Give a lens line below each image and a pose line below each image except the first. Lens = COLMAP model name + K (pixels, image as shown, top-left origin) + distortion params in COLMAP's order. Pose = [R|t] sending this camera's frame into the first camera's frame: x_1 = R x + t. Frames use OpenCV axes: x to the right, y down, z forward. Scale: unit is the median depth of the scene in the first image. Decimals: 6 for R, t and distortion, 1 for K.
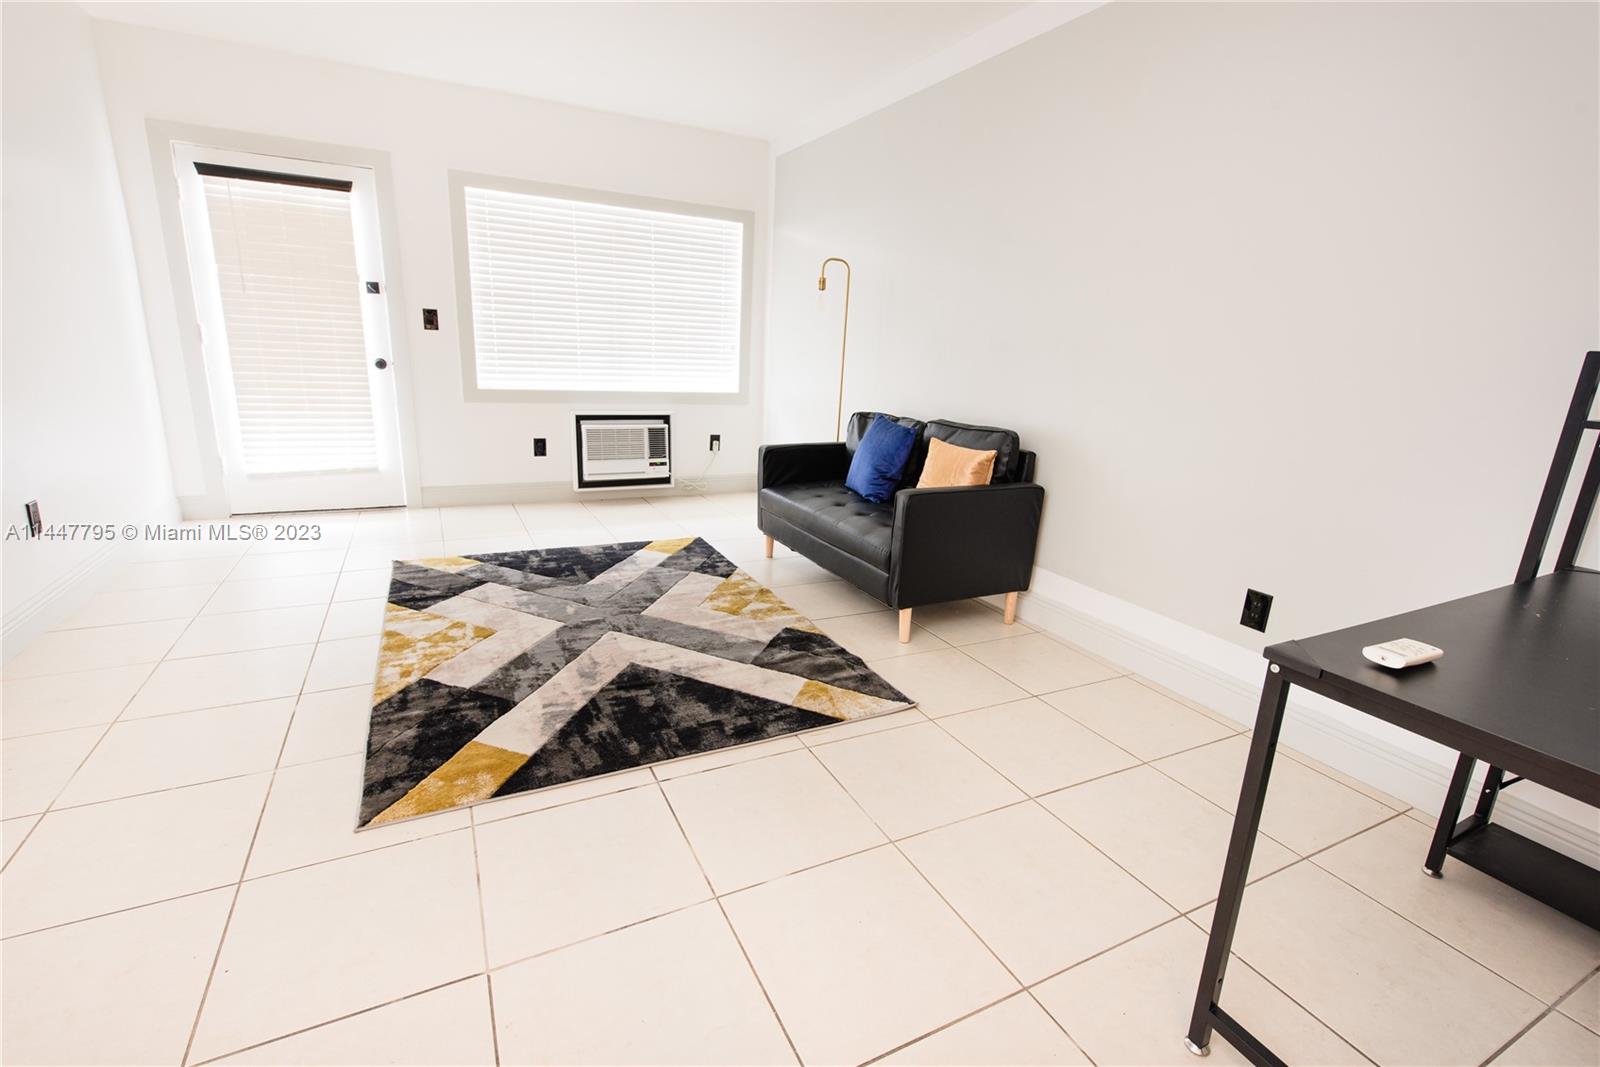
lens RADIAL K [[728.4, 0, 805.2], [0, 728.4, 532.5], [0, 0, 1]] dist [0.013367, -0.002581]
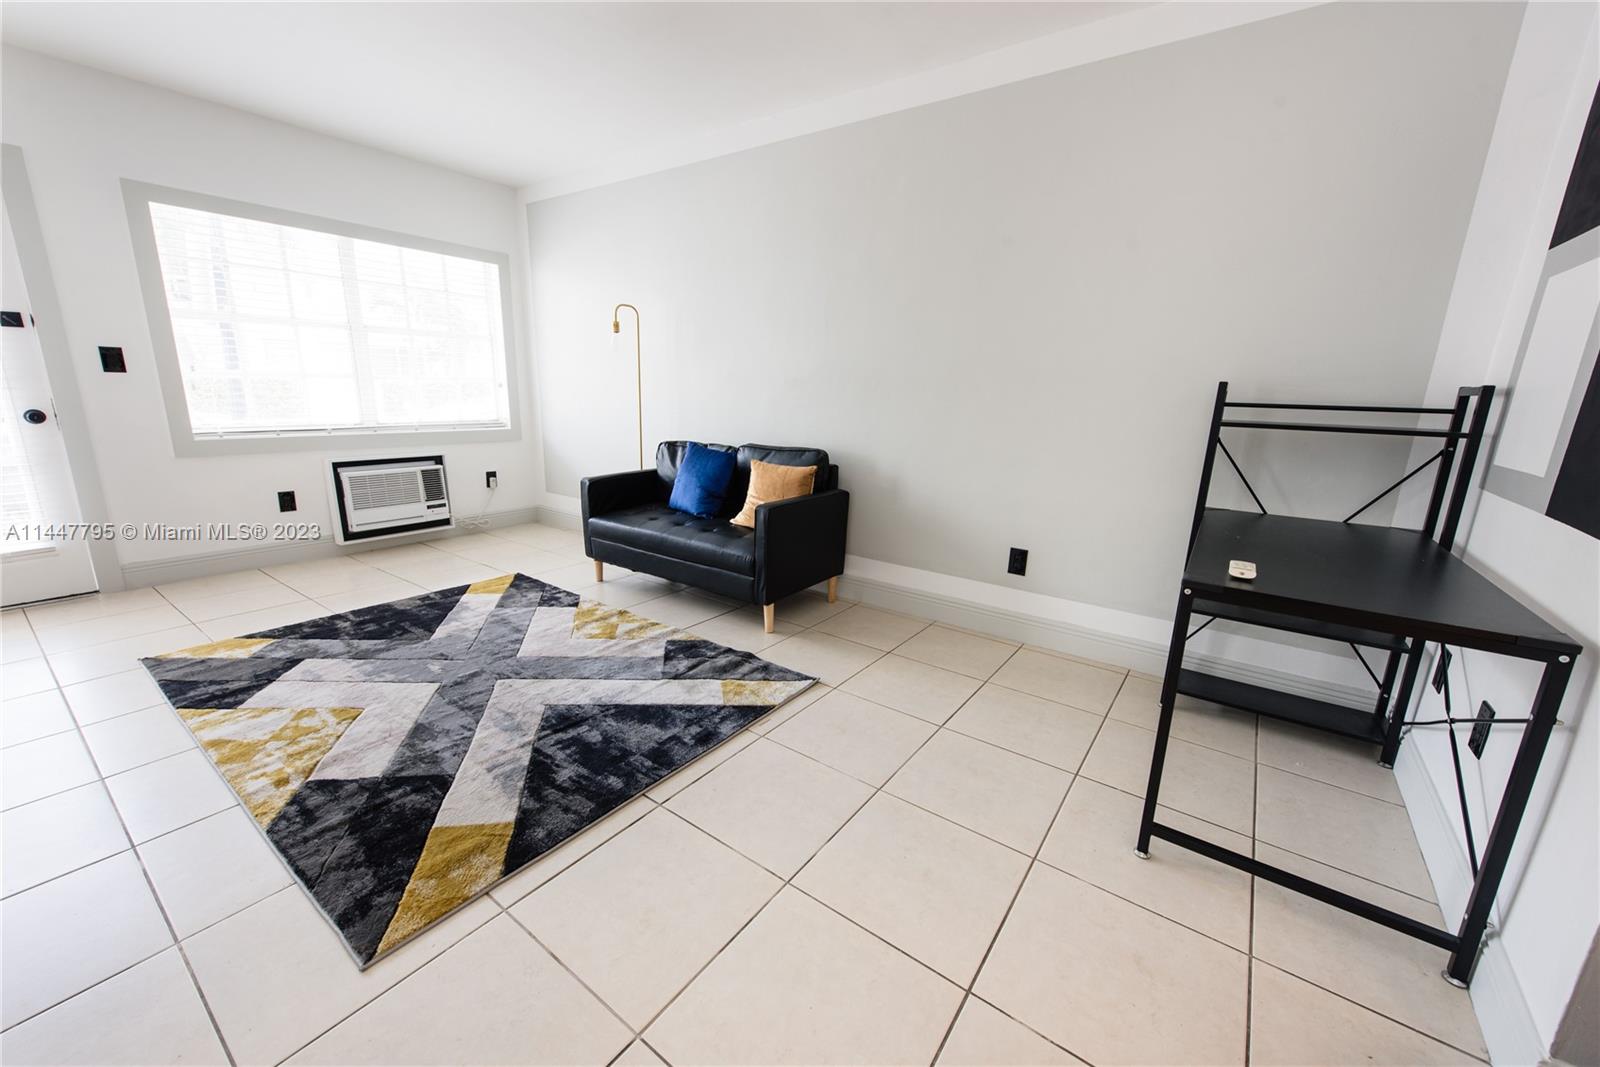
lens RADIAL K [[622.7, 0, 804.5], [0, 622.7, 532.8], [0, 0, 1]] dist [0.010702, -0.003756]
pose [[0.888737, -0.124798, 0.441103, -0.225922], [0.127312, 0.991572, 0.024030, -0.025875], [-0.440384, 0.034801, 0.897135, 0.055586]]
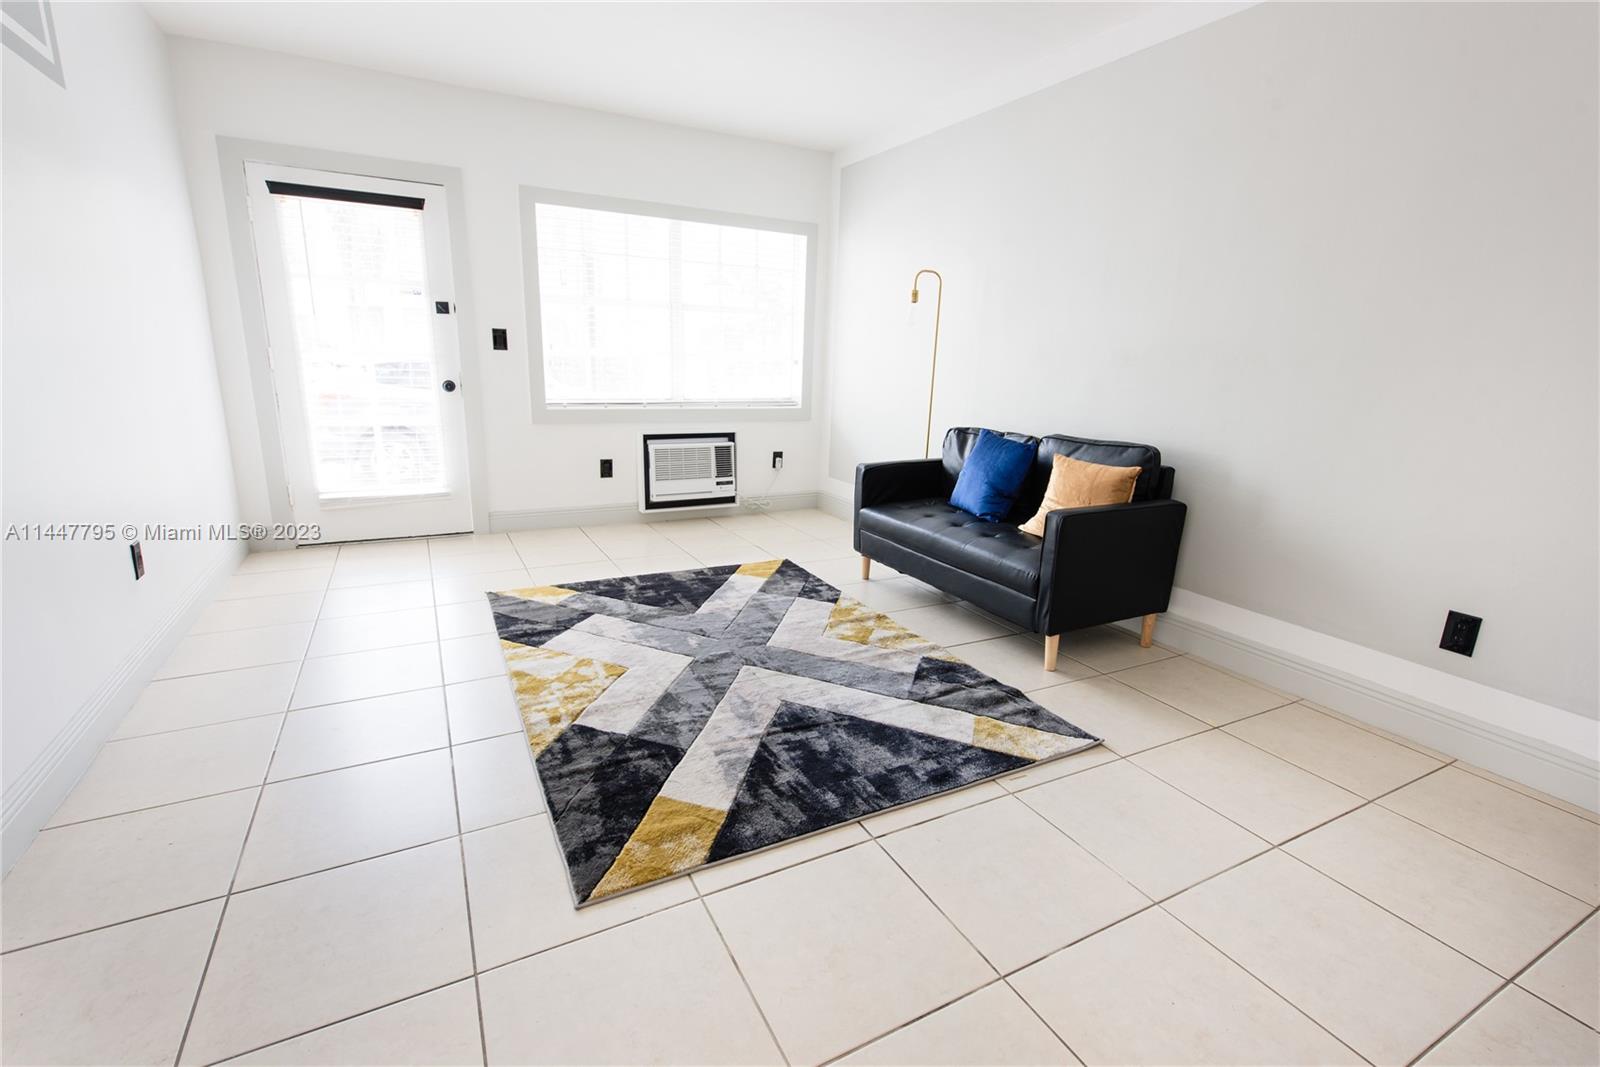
lens RADIAL K [[728.4, 0, 802.3], [0, 728.4, 531.0], [0, 0, 1]] dist [0.013367, -0.002581]
pose [[0.999737, -0.019119, 0.012694, -0.183766], [0.019316, 0.999693, -0.015537, -0.020993], [-0.012393, 0.015778, 0.999799, 0.046207]]
